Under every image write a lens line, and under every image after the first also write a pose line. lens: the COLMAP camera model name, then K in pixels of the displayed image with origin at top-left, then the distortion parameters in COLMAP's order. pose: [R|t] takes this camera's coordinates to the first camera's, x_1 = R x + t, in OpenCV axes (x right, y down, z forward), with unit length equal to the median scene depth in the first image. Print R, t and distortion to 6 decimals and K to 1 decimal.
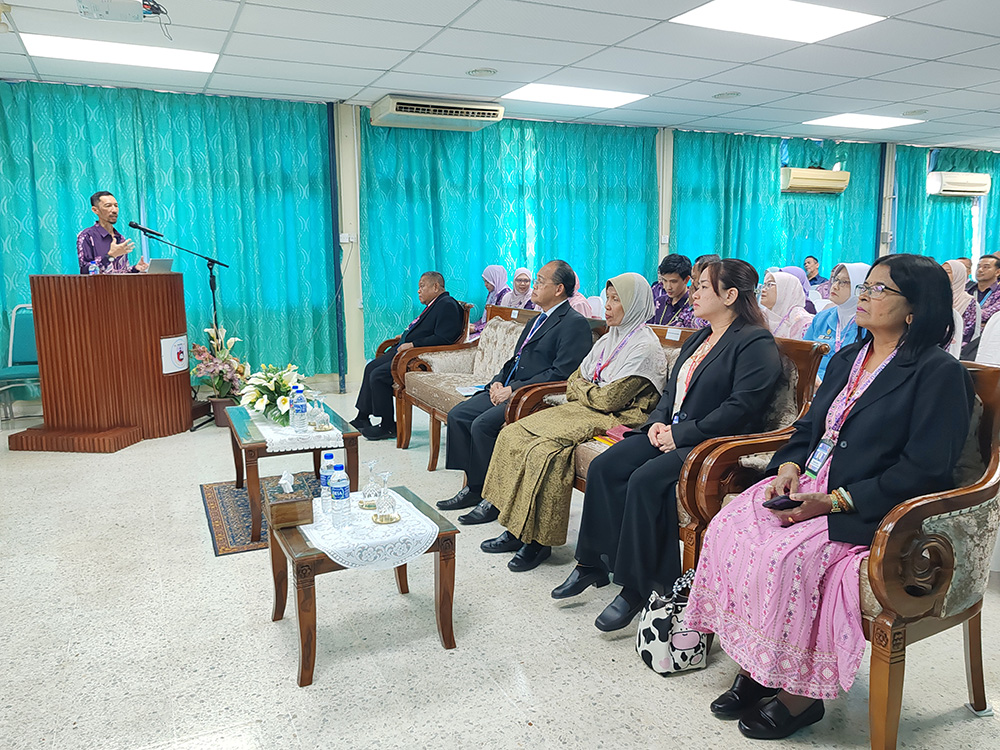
lens RADIAL K [[768.2, 0, 500.7], [0, 768.2, 373.4], [0, 0, 1]] dist [0.004973, 0.004246]
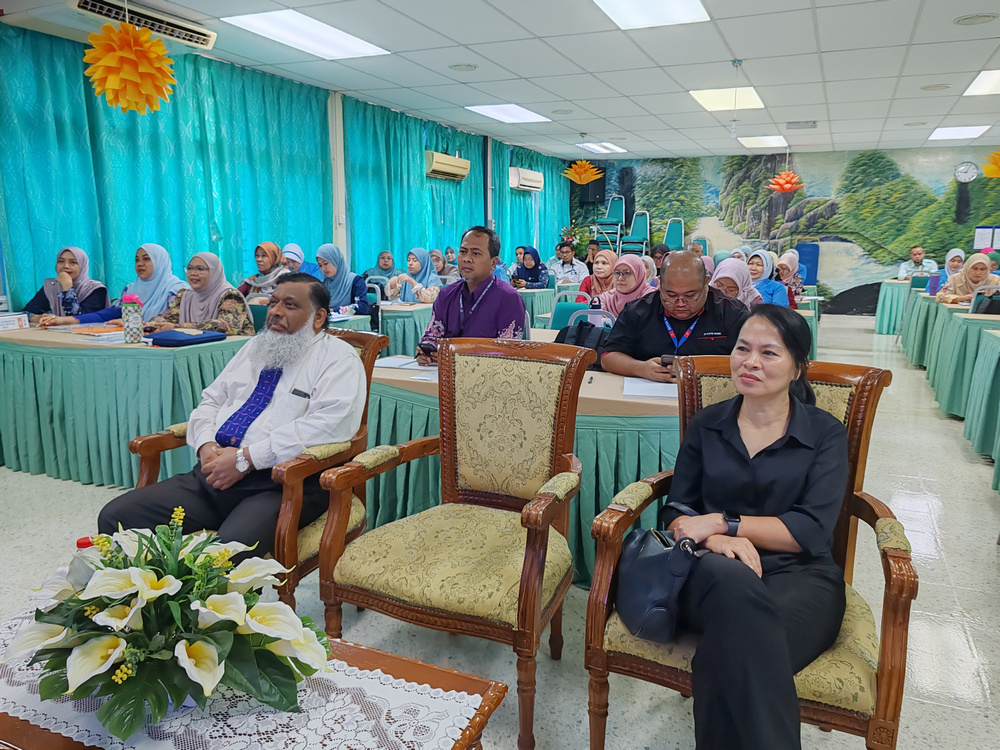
lens RADIAL K [[768.2, 0, 499.8], [0, 768.2, 378.9], [0, 0, 1]] dist [0.004973, 0.004246]
pose [[0.747321, -0.099630, 0.656952, -0.244519], [0.080612, 0.994986, 0.059194, -0.026849], [-0.659555, 0.008721, 0.751605, 0.202116]]
